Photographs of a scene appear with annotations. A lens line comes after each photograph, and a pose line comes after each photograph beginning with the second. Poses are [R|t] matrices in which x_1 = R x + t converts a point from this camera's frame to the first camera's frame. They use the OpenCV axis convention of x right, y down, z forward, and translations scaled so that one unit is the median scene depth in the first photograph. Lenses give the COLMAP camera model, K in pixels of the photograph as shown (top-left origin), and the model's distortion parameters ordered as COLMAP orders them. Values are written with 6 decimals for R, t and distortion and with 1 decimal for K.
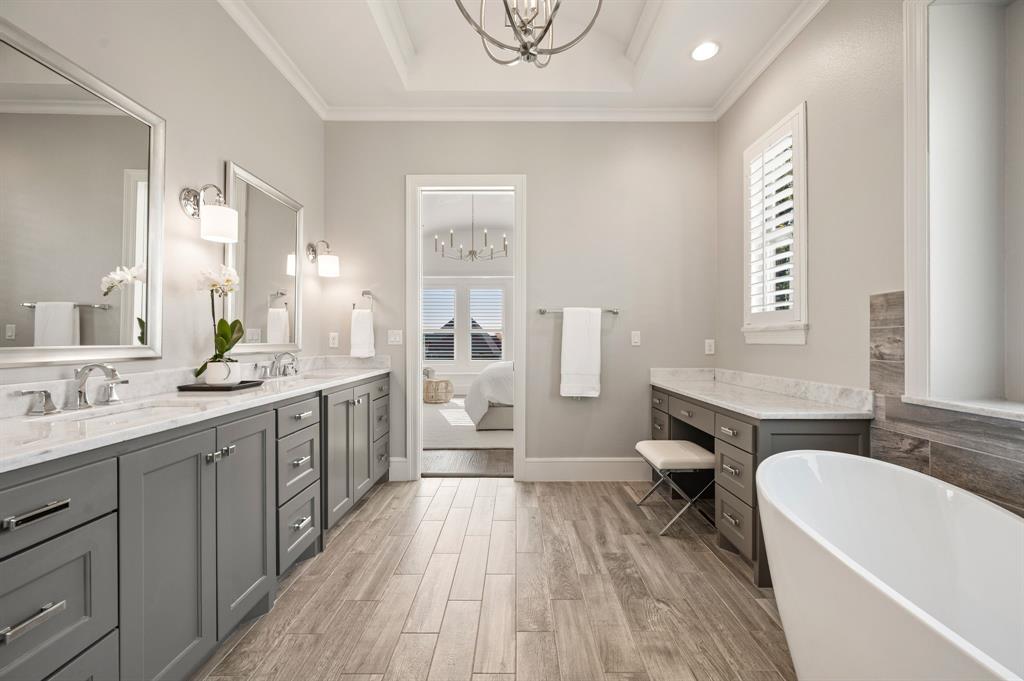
lens RADIAL K [[404.0, 0, 516.0], [0, 404.0, 336.5], [0, 0, 1]] dist [-0.000347, -0.000216]
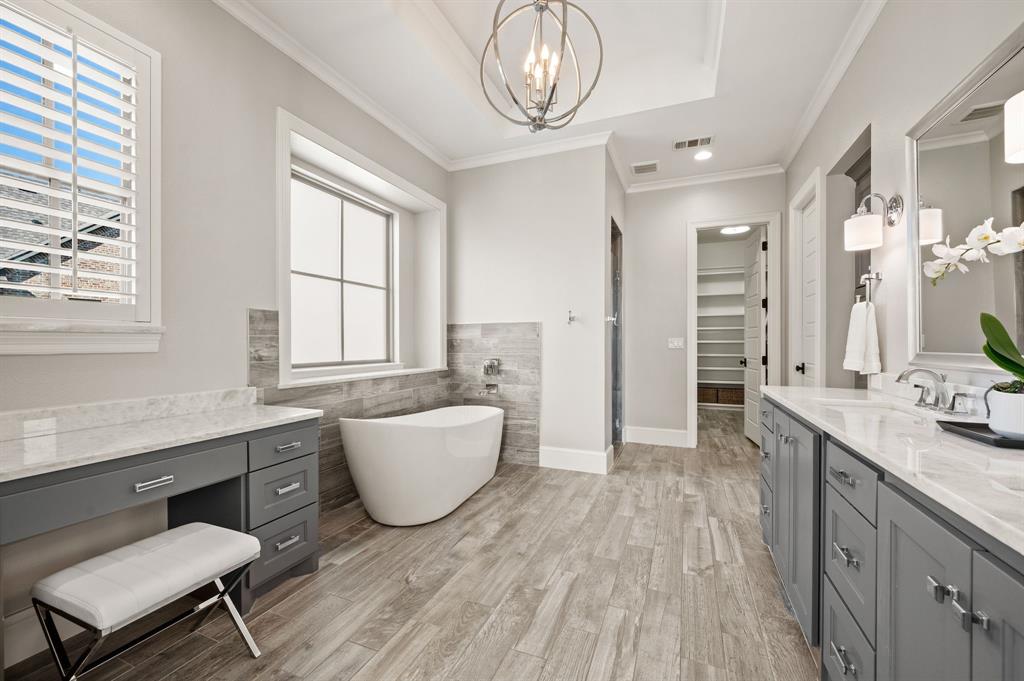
lens RADIAL K [[404.0, 0, 517.4], [0, 404.0, 345.9], [0, 0, 1]] dist [-0.000347, -0.000216]
pose [[-0.923321, -0.004797, 0.383998, -0.330860], [-0.004698, 0.999988, 0.001195, 0.003939], [-0.384000, -0.000700, -0.923333, 1.834150]]
